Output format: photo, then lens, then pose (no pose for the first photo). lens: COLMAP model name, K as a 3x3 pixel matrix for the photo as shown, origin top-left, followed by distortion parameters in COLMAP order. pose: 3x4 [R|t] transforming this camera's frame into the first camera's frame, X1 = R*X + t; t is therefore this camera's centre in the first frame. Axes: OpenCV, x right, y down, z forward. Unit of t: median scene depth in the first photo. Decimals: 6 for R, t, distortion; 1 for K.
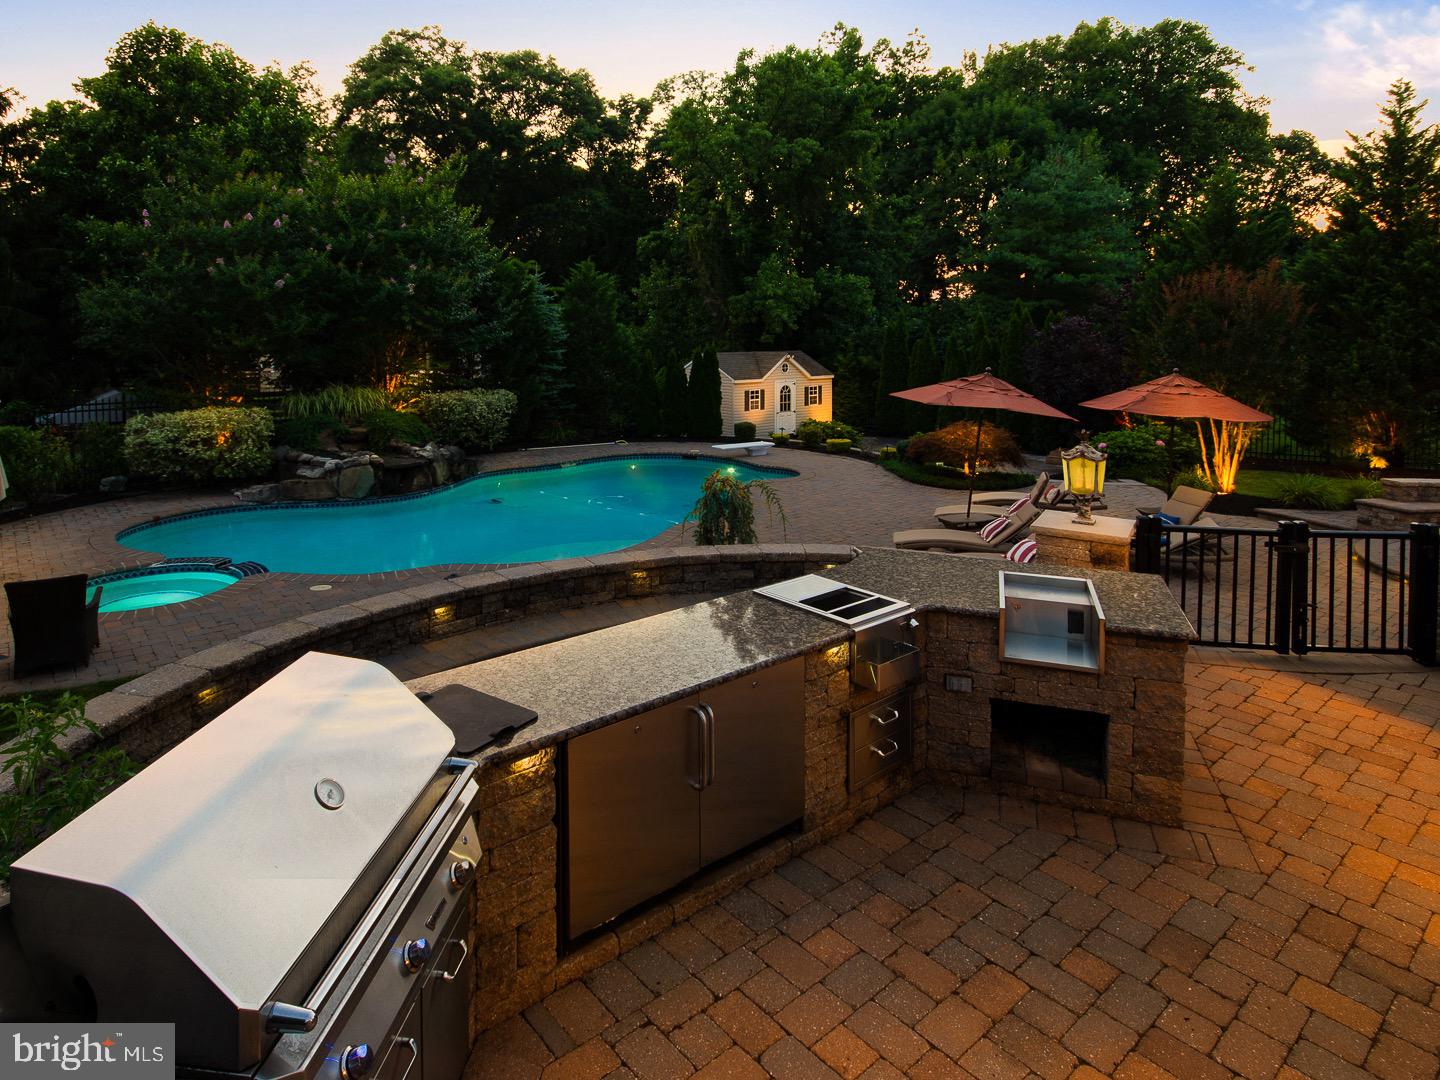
lens RADIAL K [[893.1, 0, 760.4], [0, 893.1, 350.8], [0, 0, 1]] dist [0.003176, 0.002472]
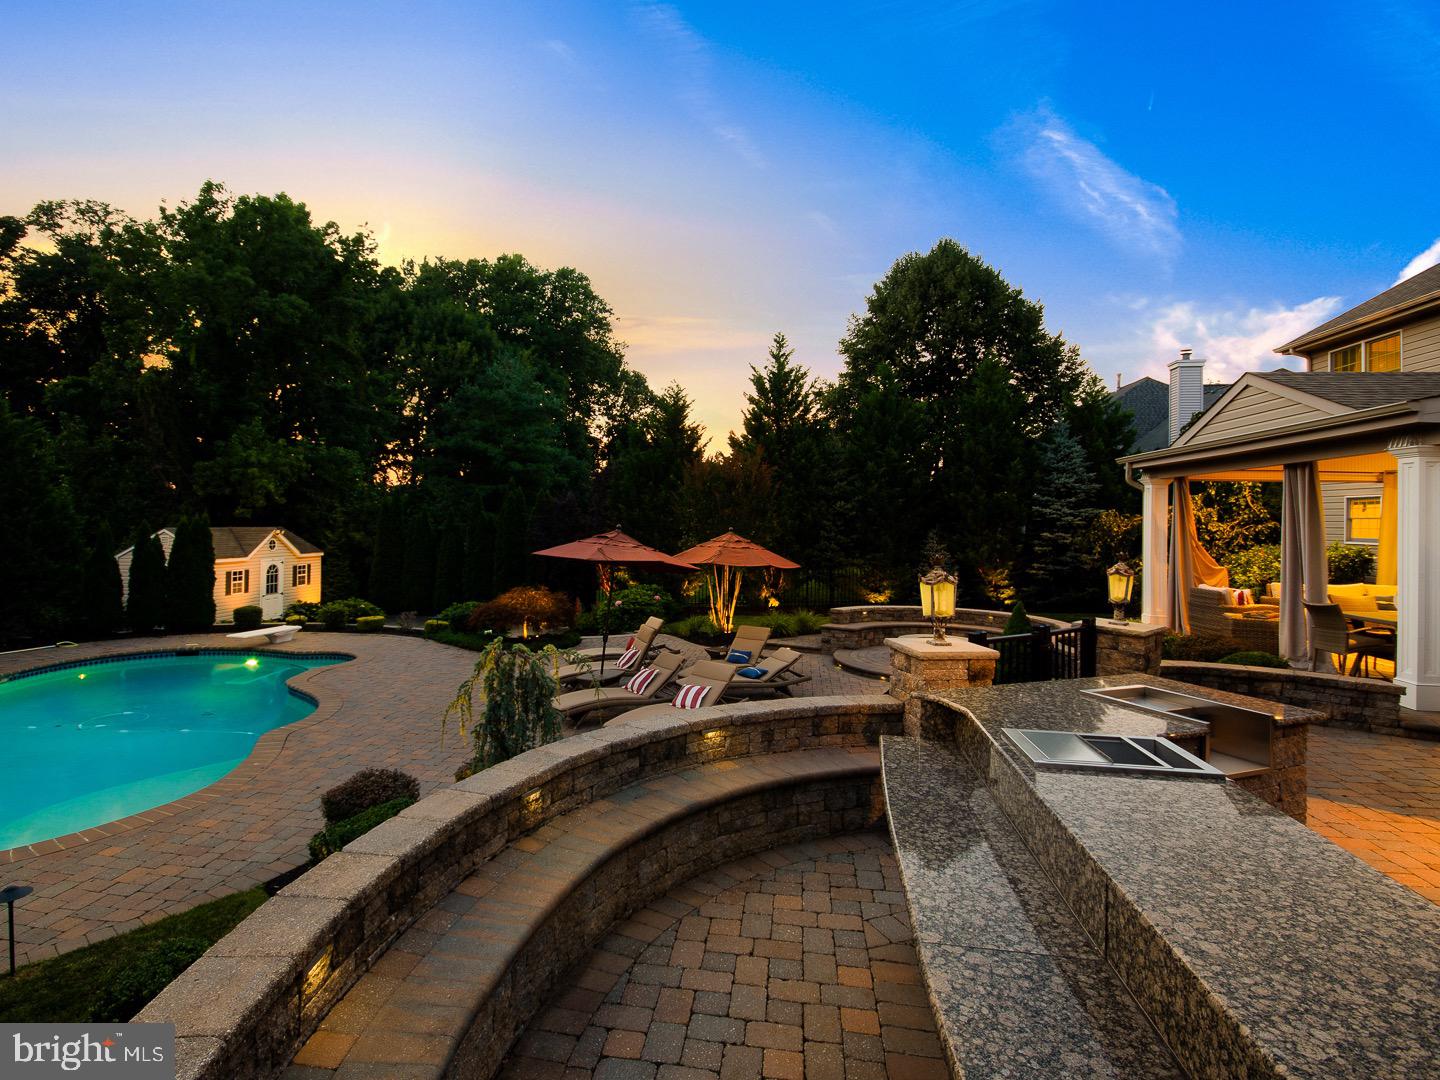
lens RADIAL K [[753.5, 0, 725.1], [0, 753.5, 501.8], [0, 0, 1]] dist [0.003290, 0.000095]
pose [[0.767392, 0.014965, 0.641004, -0.138040], [0.016969, 0.998903, -0.043635, 0.021401], [-0.640954, 0.044362, 0.766296, 0.168565]]
